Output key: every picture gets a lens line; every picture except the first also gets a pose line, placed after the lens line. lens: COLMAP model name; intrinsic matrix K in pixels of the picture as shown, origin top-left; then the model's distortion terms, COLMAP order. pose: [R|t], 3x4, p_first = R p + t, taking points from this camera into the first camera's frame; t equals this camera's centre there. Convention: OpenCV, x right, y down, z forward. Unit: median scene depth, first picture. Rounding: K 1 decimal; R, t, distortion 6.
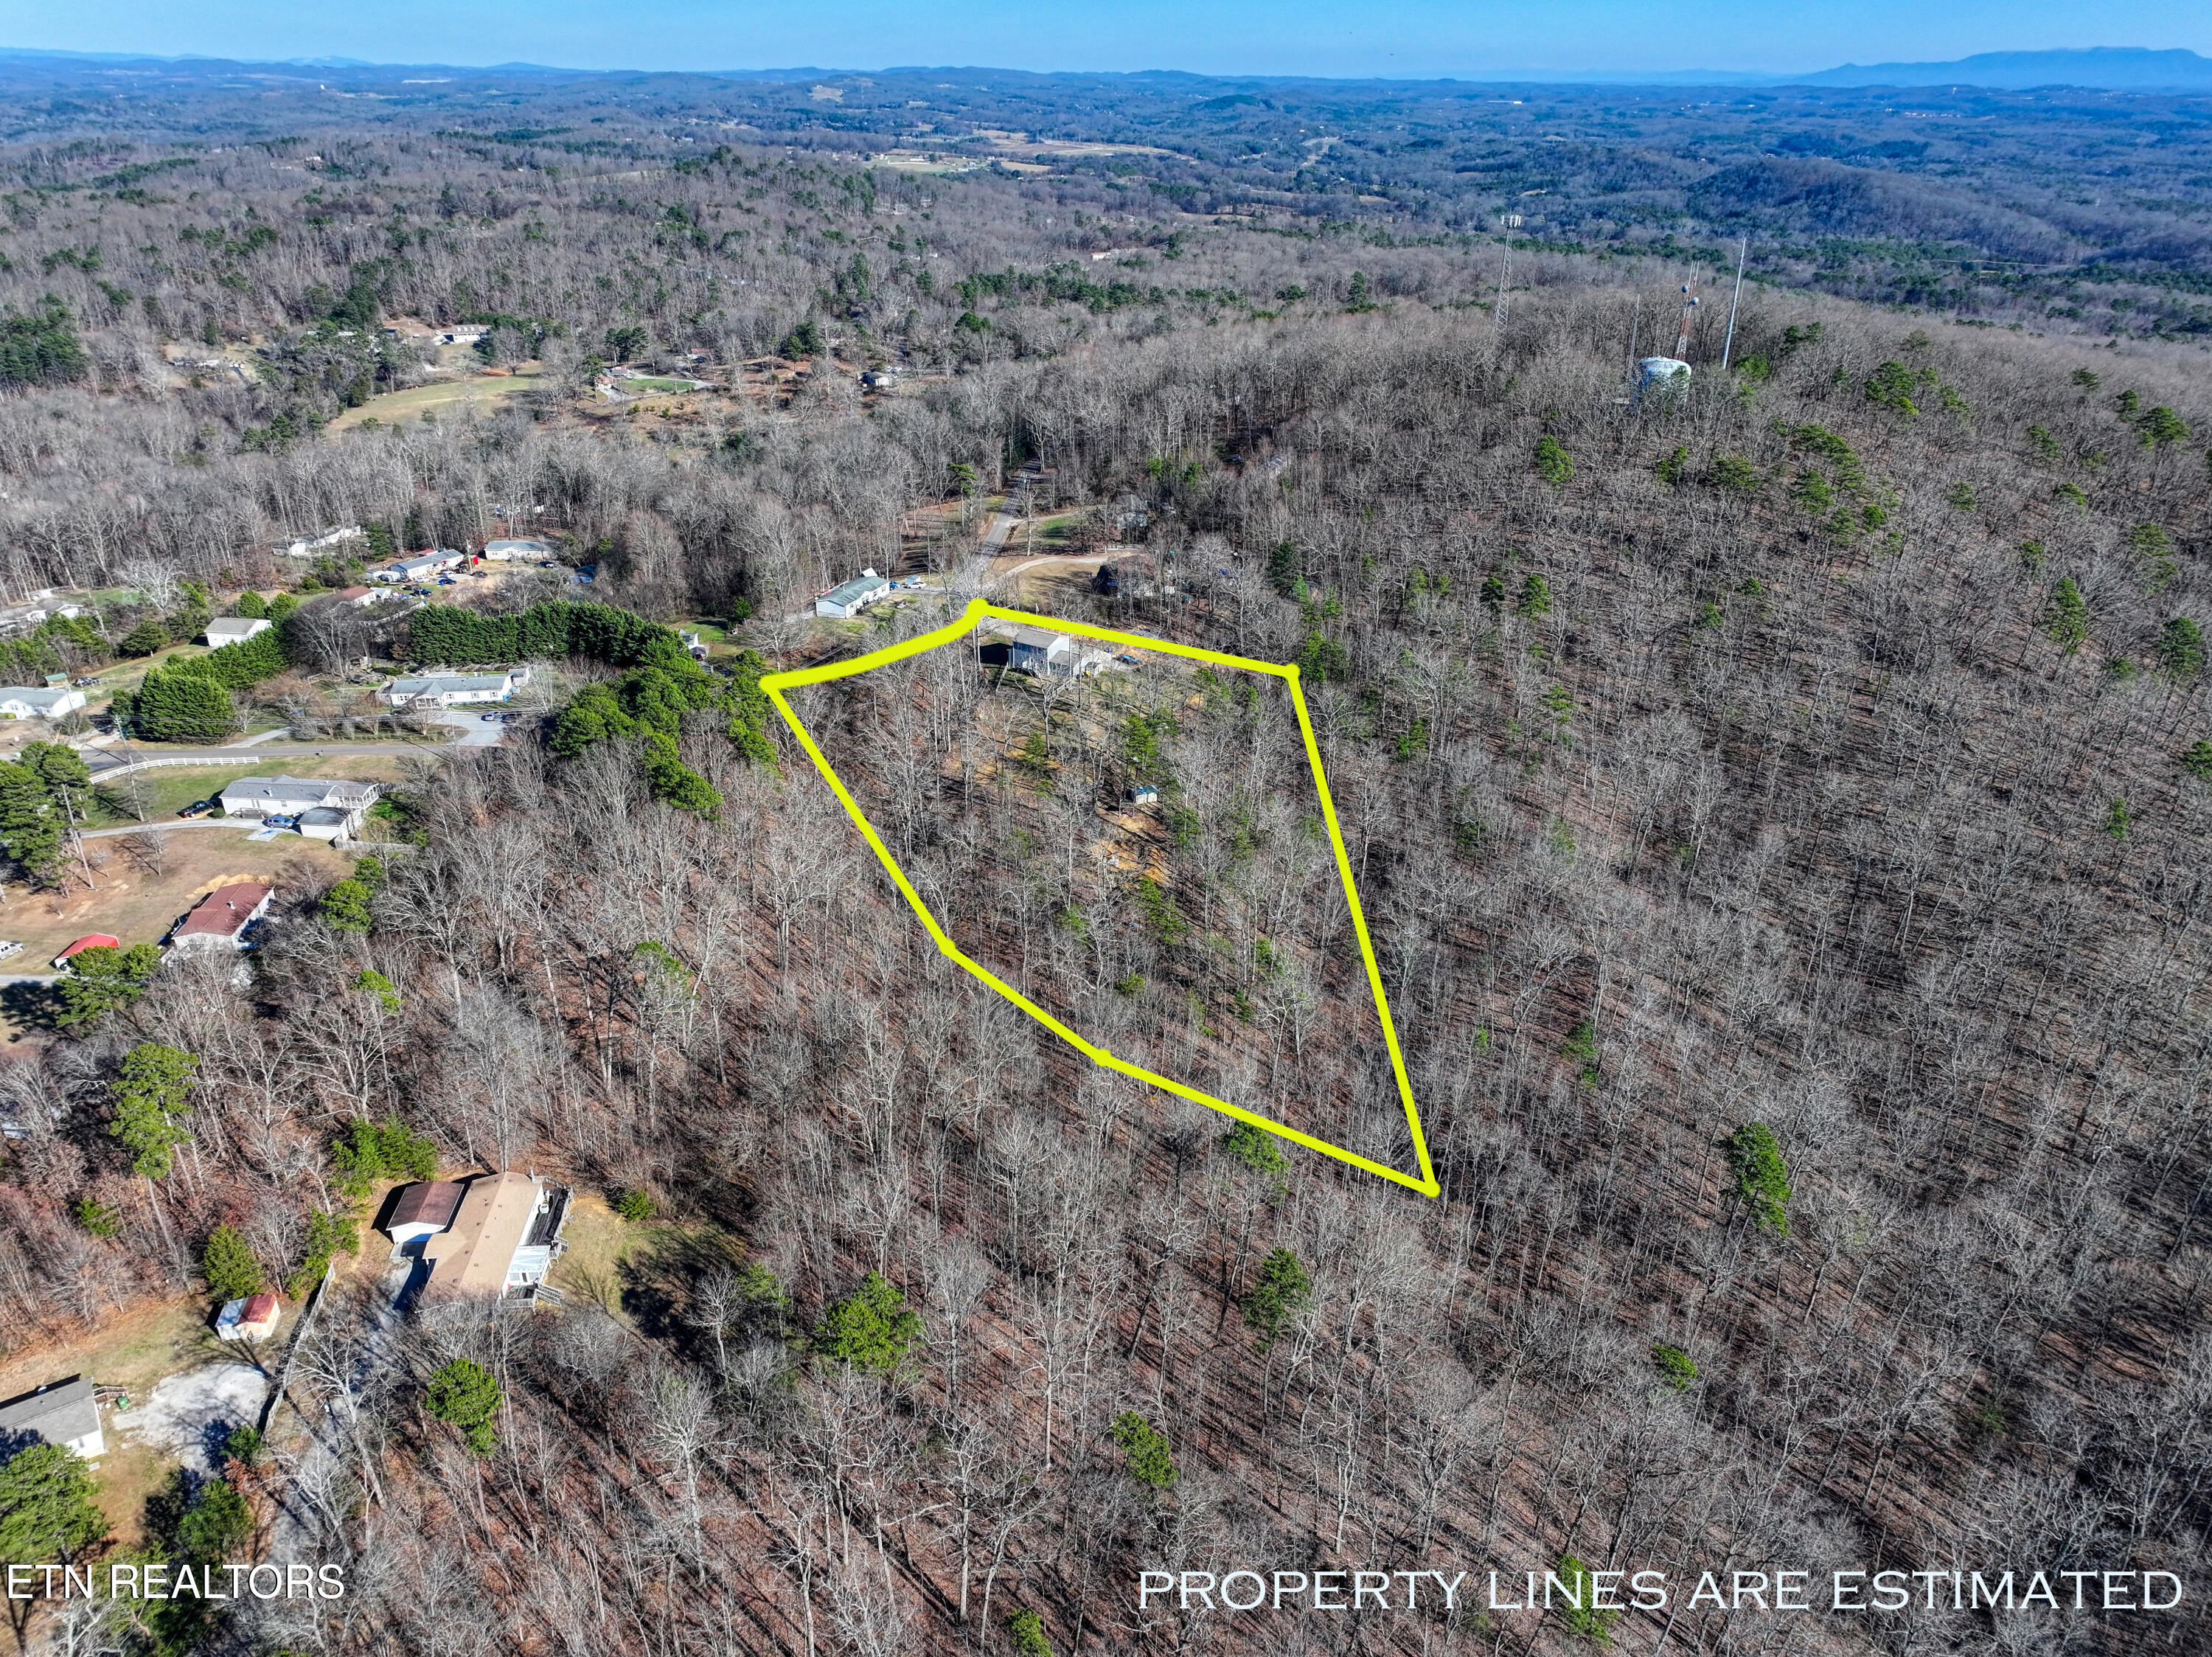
lens RADIAL K [[1576.0, 0, 1106.0], [0, 1576.0, 828.5], [0, 0, 1]] dist [-0.007501, 0.031188]
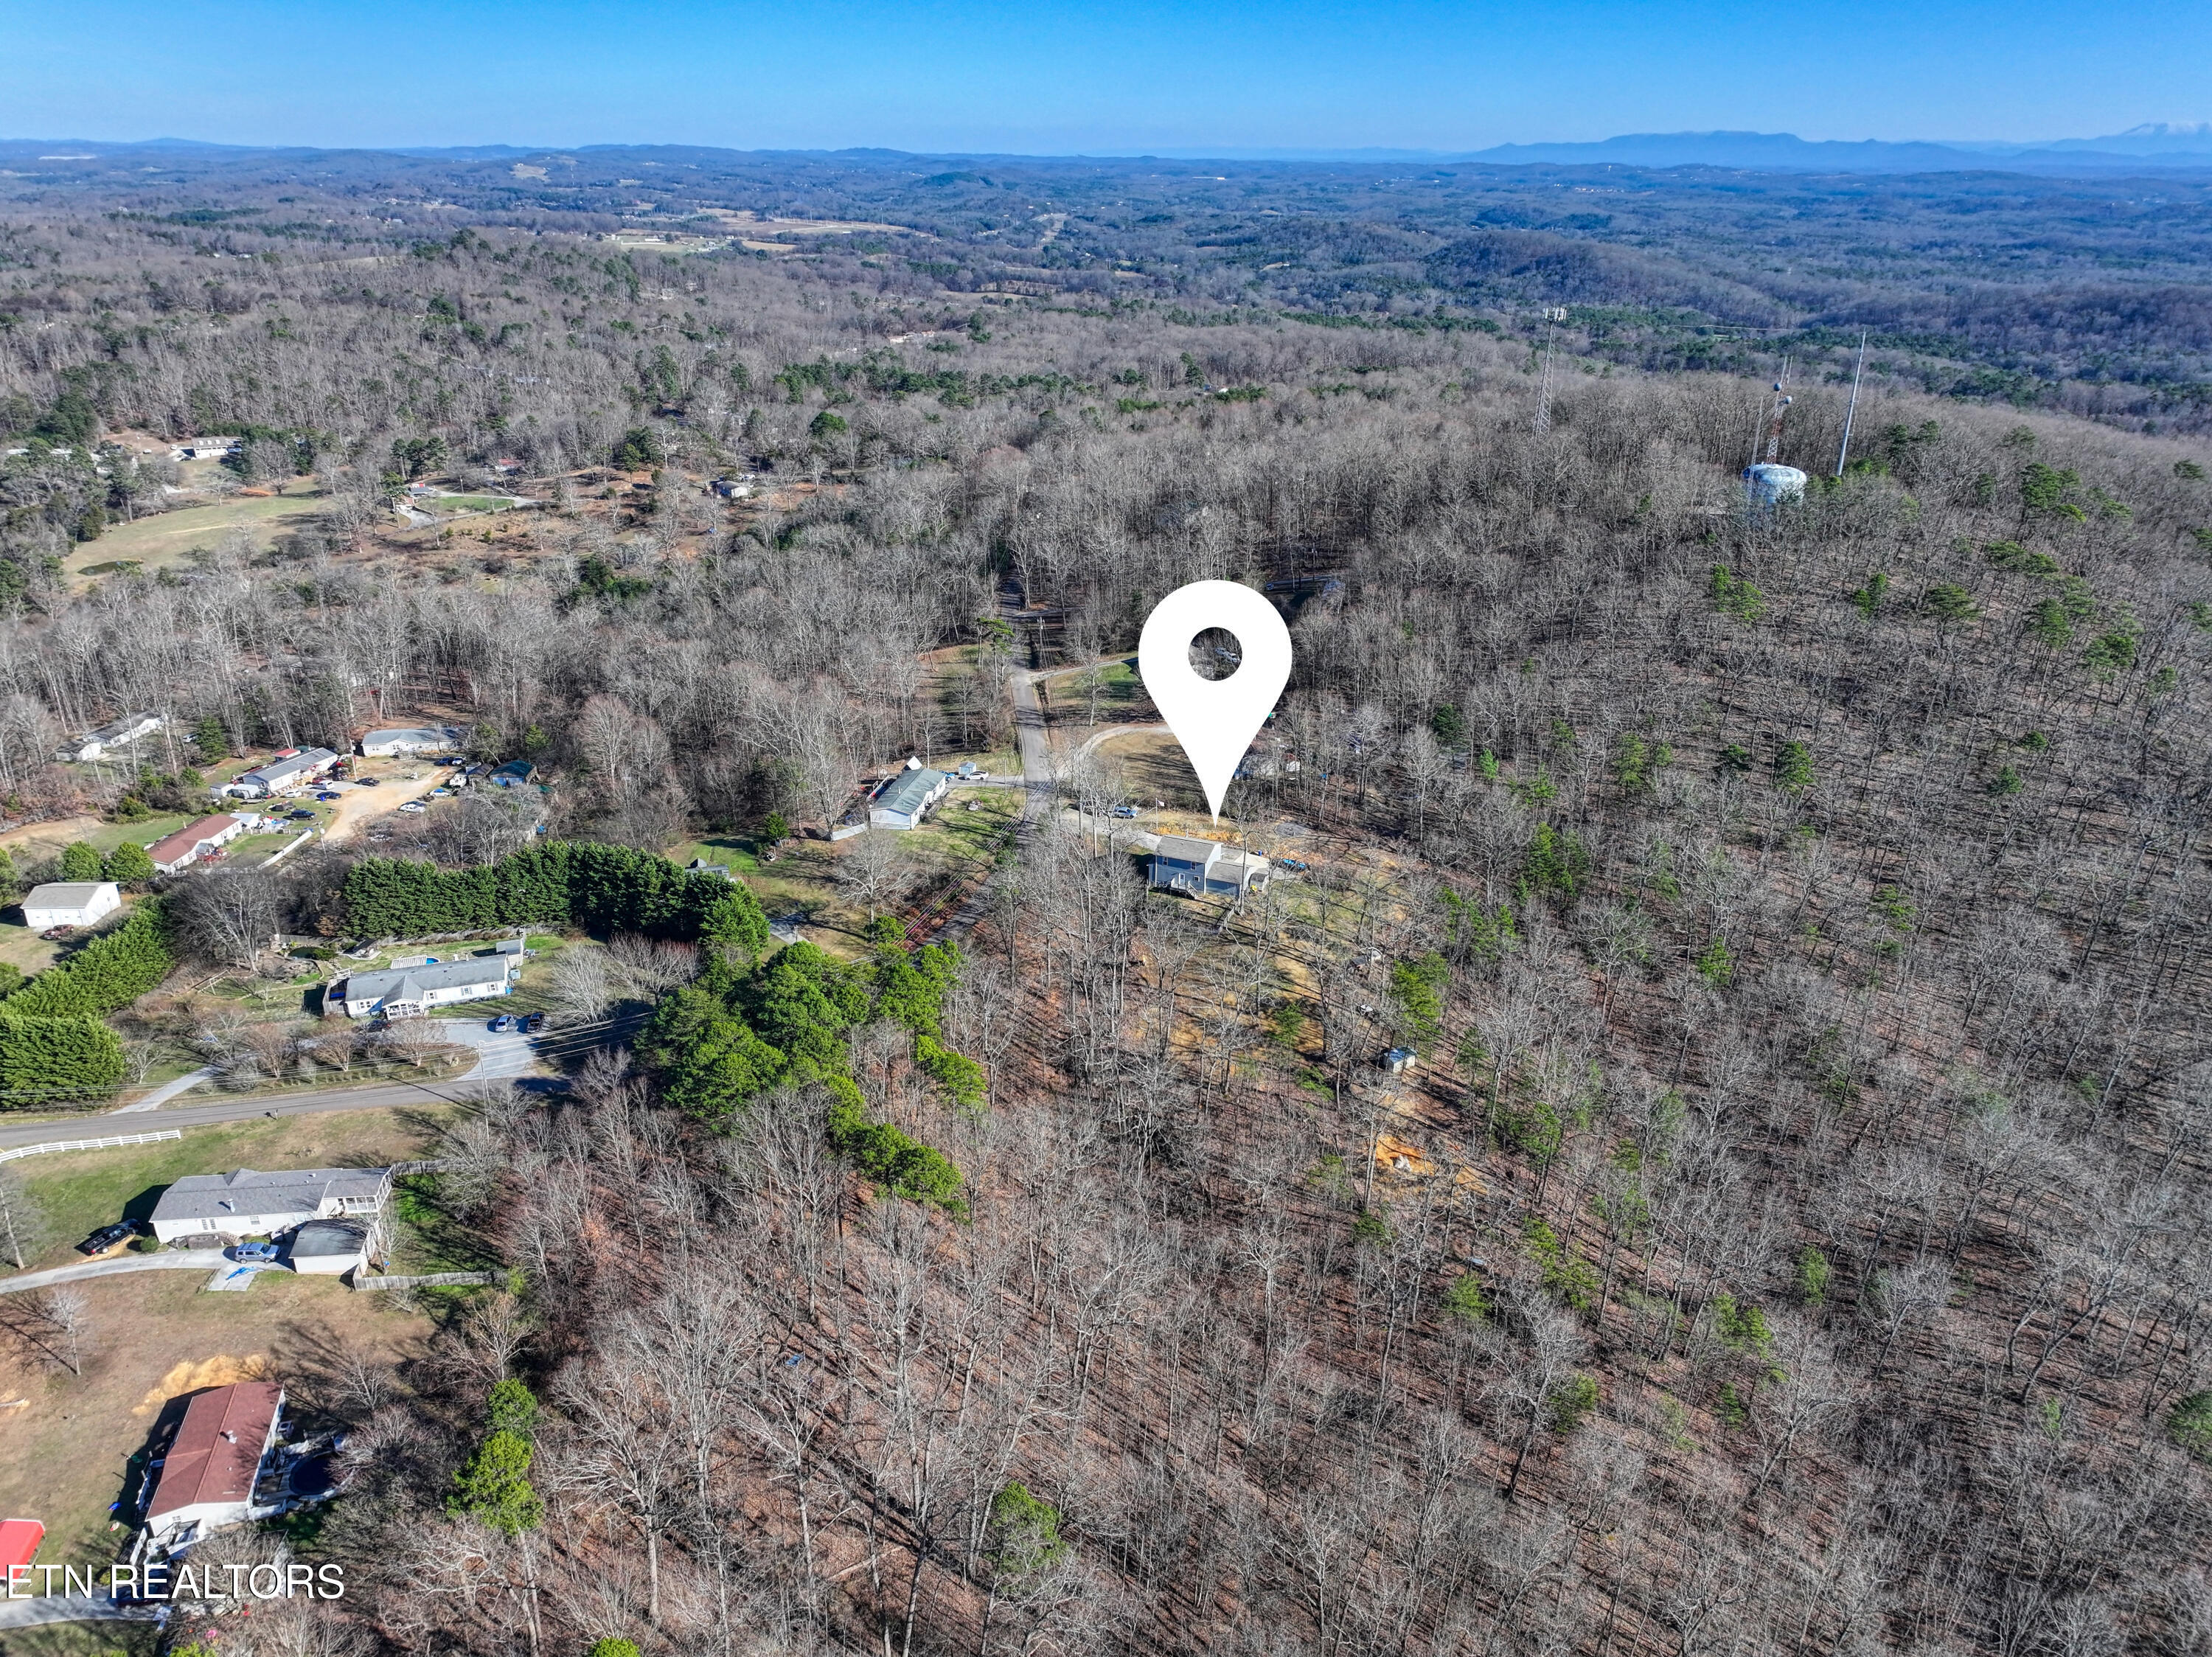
lens RADIAL K [[1576.0, 0, 1106.0], [0, 1576.0, 828.5], [0, 0, 1]] dist [-0.007501, 0.031188]
pose [[0.984732, -0.070076, 0.159350, -0.073721], [0.076500, 0.996471, -0.034534, -0.037515], [-0.156367, 0.046197, 0.986618, 0.076736]]
